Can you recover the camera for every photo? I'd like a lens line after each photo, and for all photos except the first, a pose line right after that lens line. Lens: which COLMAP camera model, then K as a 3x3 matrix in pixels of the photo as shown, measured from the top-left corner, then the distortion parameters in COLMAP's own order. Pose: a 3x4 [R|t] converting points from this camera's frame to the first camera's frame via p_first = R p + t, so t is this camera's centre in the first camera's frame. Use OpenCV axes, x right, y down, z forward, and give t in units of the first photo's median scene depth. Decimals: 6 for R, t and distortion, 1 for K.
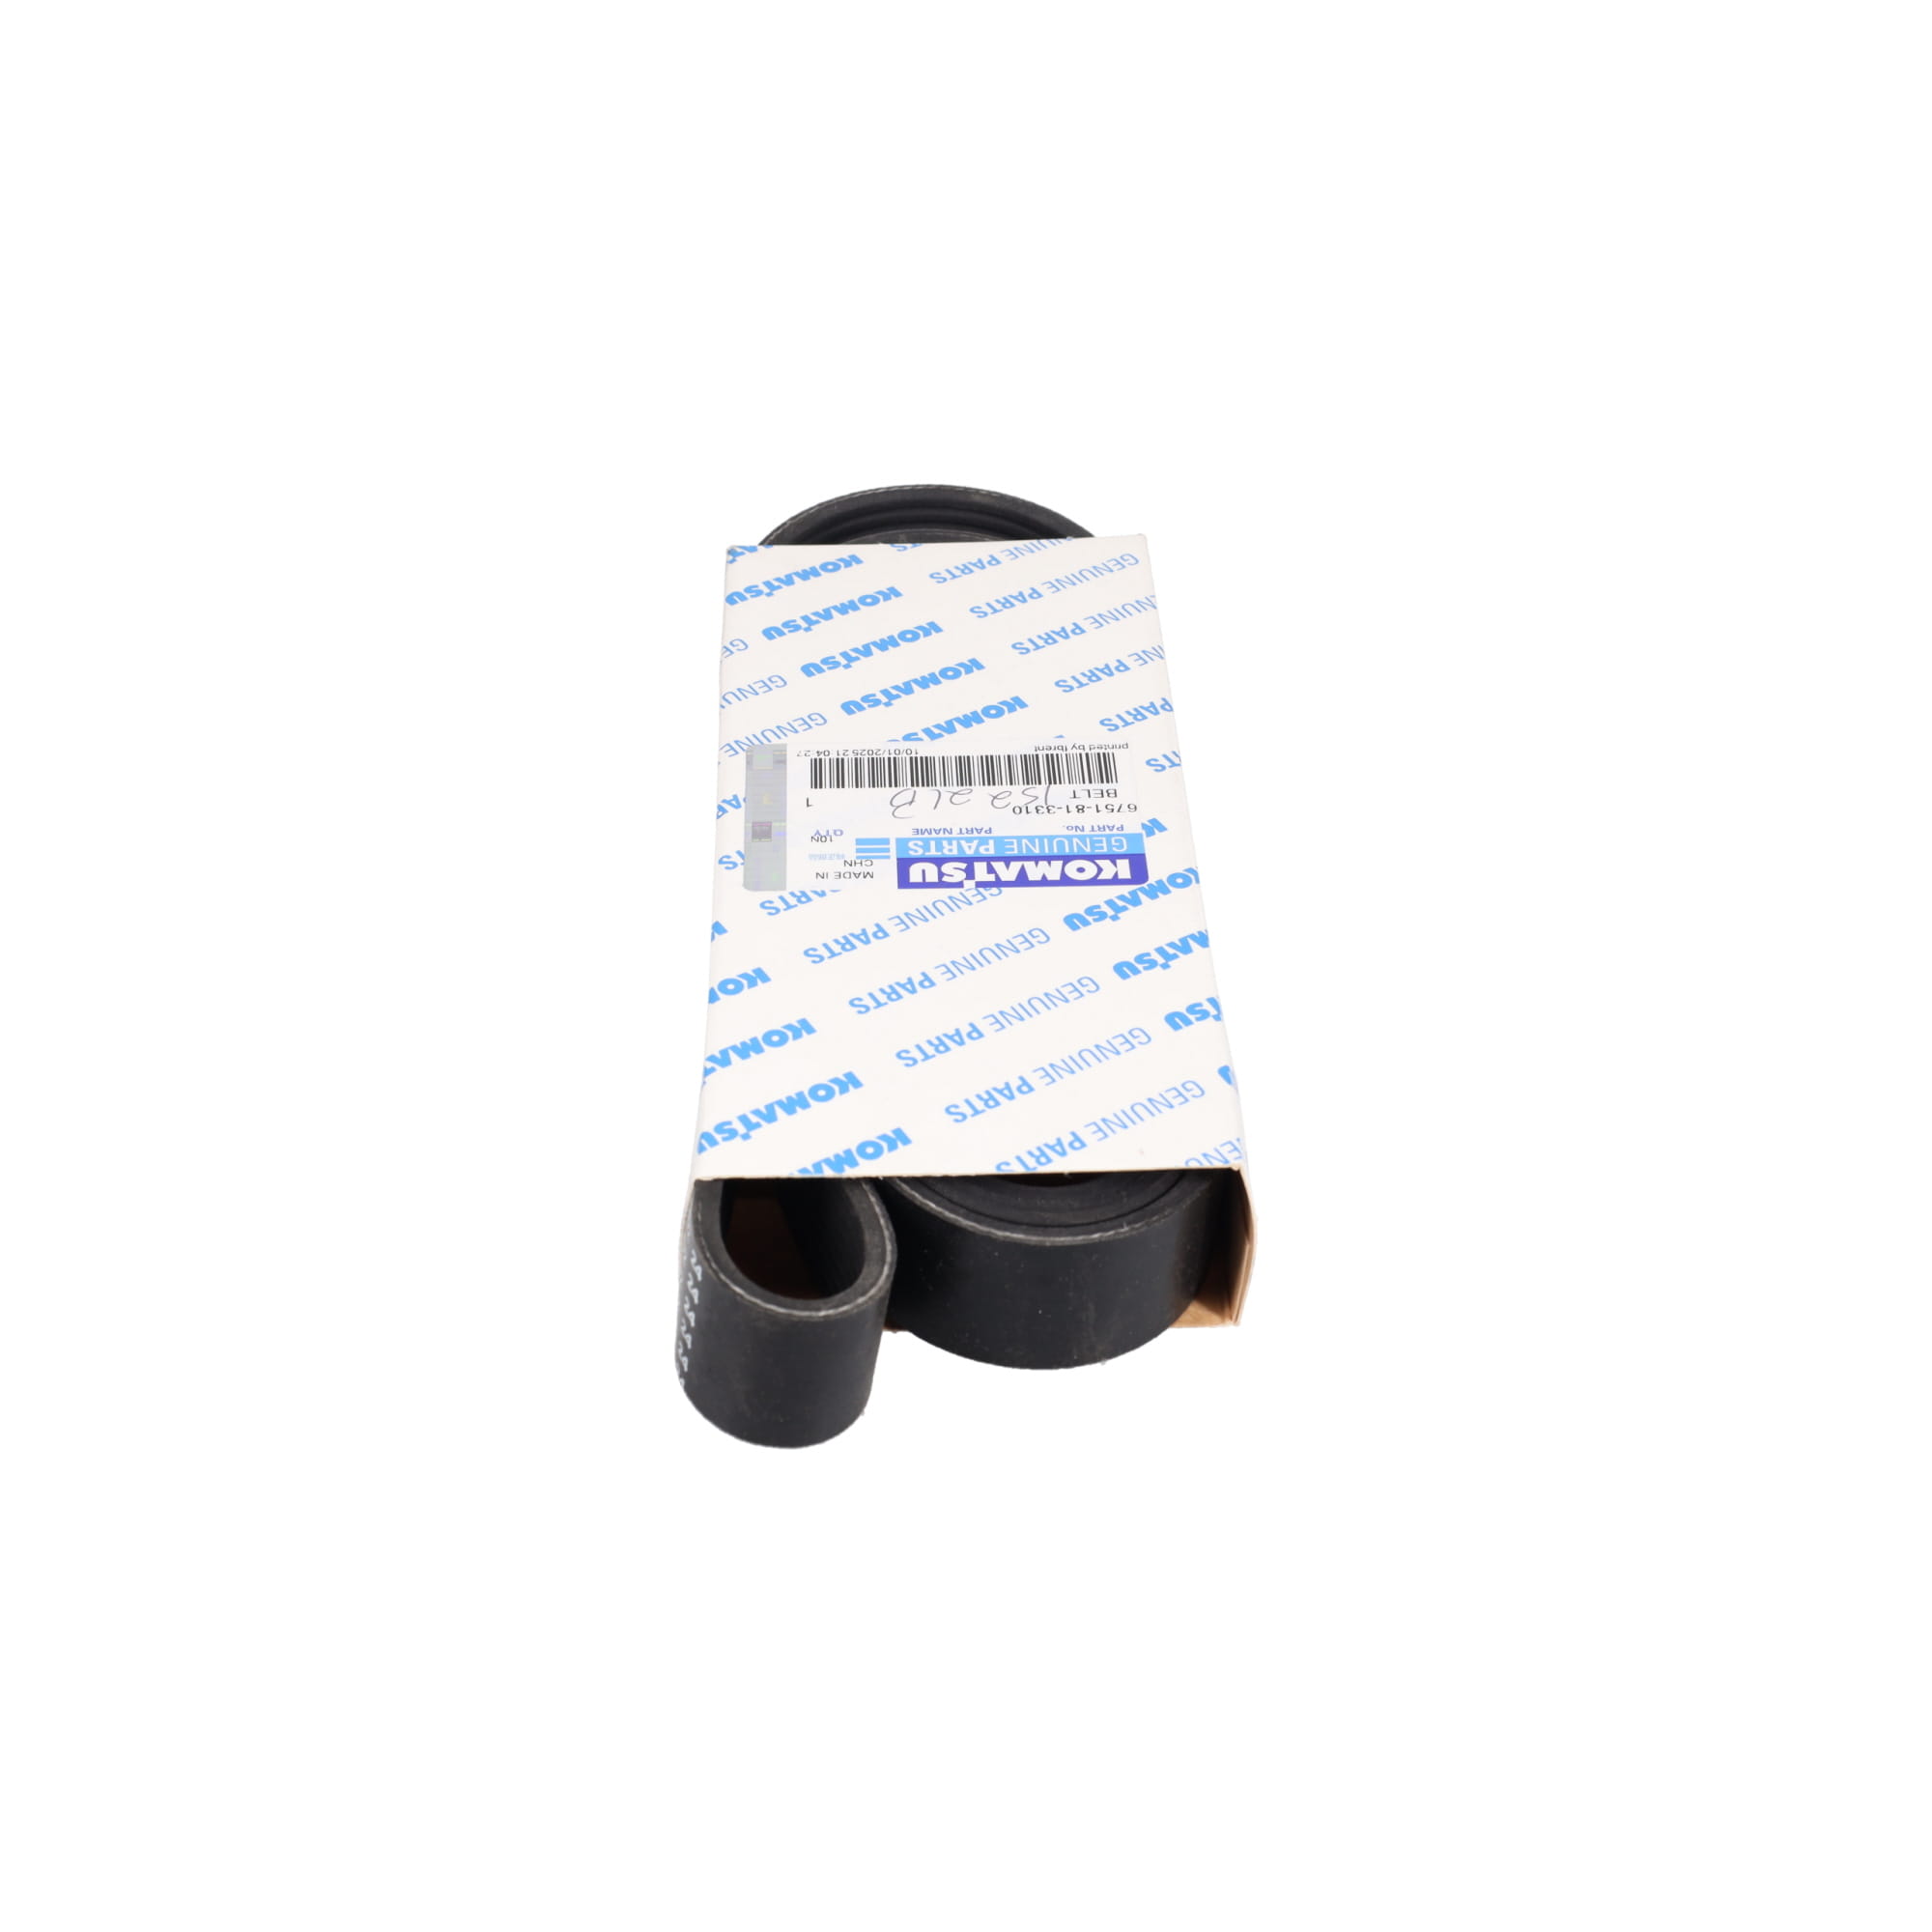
lens RADIAL K [[3220.1, 0, 965.2], [0, 3220.1, 961.9], [0, 0, 1]] dist [-0.000481, 0.000000]
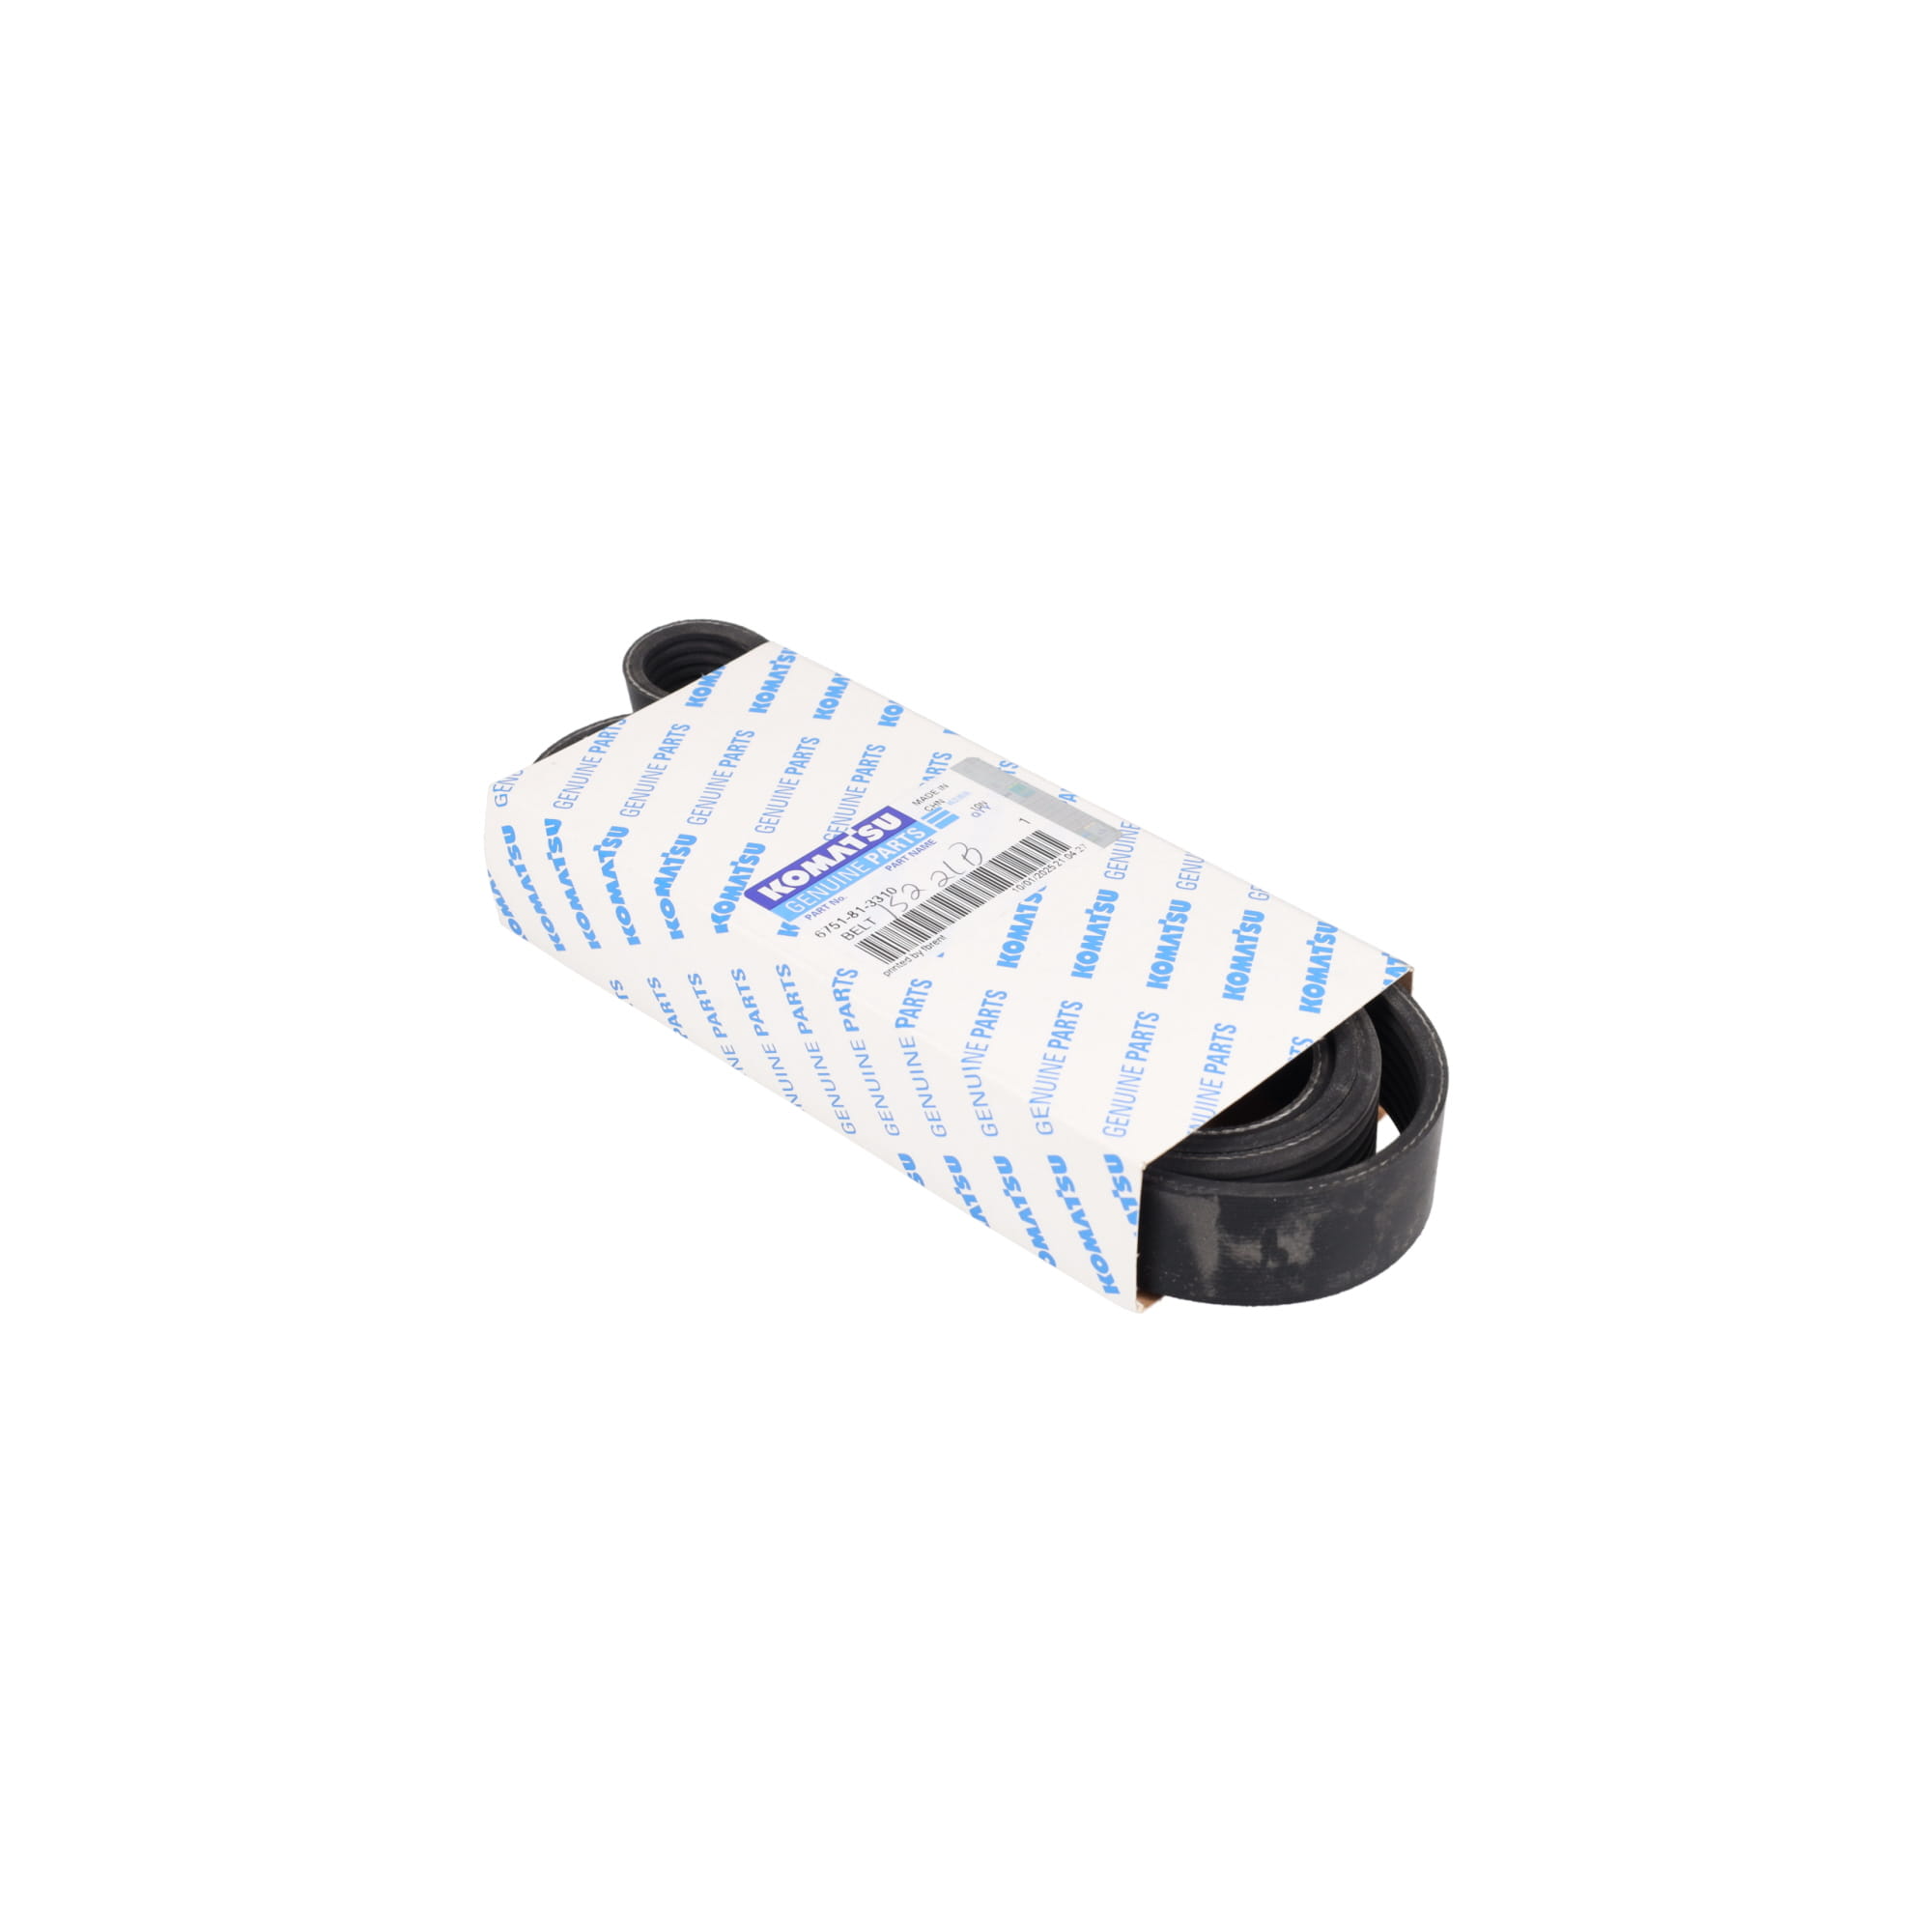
lens RADIAL K [[2711.7, 0, 958.4], [0, 2711.7, 963.6], [0, 0, 1]] dist [0.032047, 0.000000]
pose [[-0.711420, 0.424690, -0.559928, 0.561558], [-0.440350, 0.351558, 0.826135, -0.862363], [0.547699, 0.834293, -0.063093, 1.110349]]
